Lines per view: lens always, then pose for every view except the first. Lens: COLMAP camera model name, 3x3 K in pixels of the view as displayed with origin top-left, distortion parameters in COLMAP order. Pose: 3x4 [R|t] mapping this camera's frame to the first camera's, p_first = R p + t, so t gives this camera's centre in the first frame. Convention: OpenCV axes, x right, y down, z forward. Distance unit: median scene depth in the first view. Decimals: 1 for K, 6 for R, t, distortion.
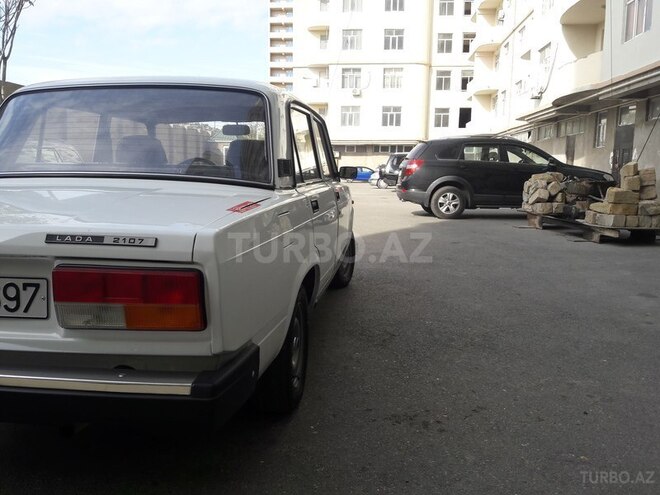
lens RADIAL K [[540.8, 0, 325.6], [0, 540.8, 246.7], [0, 0, 1]] dist [0.038891, -0.062881]
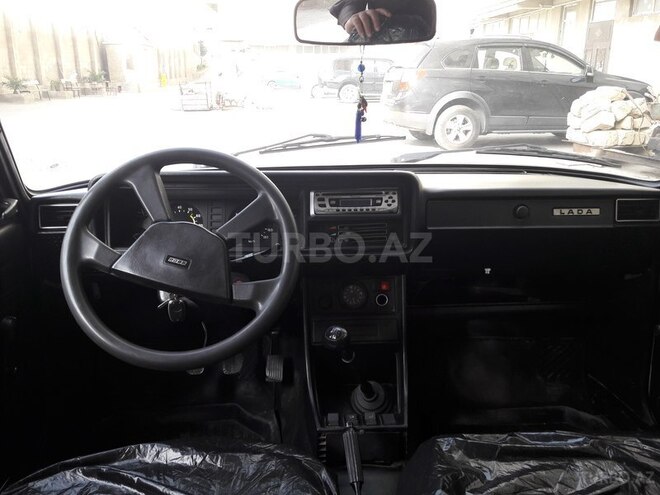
lens RADIAL K [[540.8, 0, 325.6], [0, 540.8, 246.7], [0, 0, 1]] dist [0.038891, -0.062881]
pose [[0.986905, -0.064379, 0.147897, -0.035193], [0.038432, 0.984342, 0.172026, -0.025576], [-0.156657, -0.164089, 0.973927, 0.120770]]
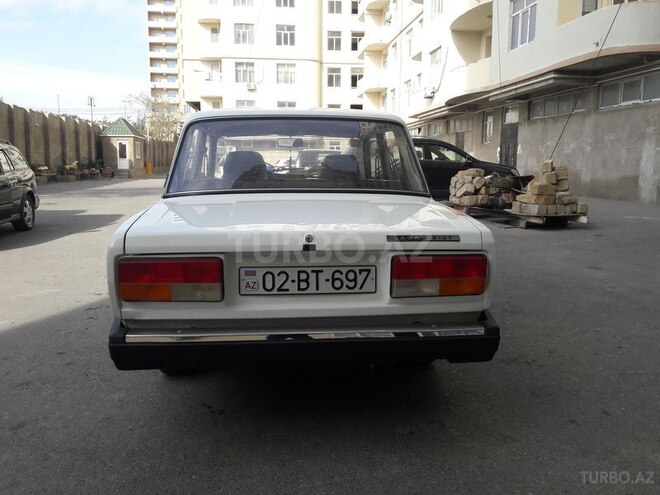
lens RADIAL K [[535.6, 0, 317.7], [0, 535.6, 248.0], [0, 0, 1]] dist [0.080604, -0.151117]
pose [[0.980651, -0.039603, 0.191714, -0.053084], [0.036512, 0.999140, 0.019632, -0.001335], [-0.192327, -0.012252, 0.981254, -0.022793]]
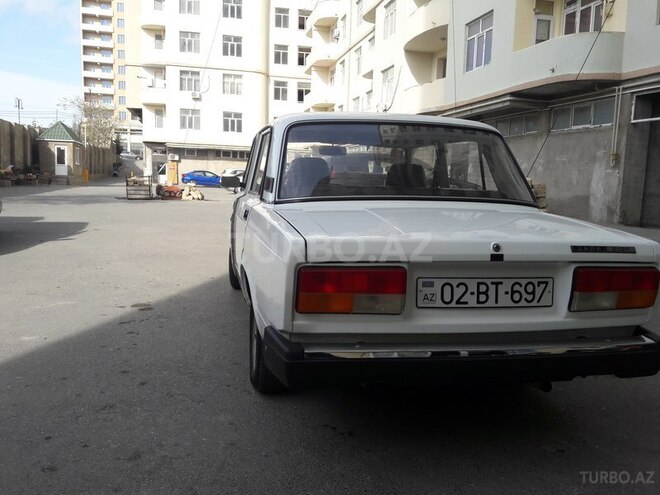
lens RADIAL K [[533.9, 0, 314.0], [0, 533.9, 248.2], [0, 0, 1]] dist [0.124029, -0.281654]
pose [[0.953192, -0.020293, 0.301685, -0.085702], [0.021524, 0.999768, -0.000757, -0.001687], [-0.301600, 0.007215, 0.953407, -0.008636]]
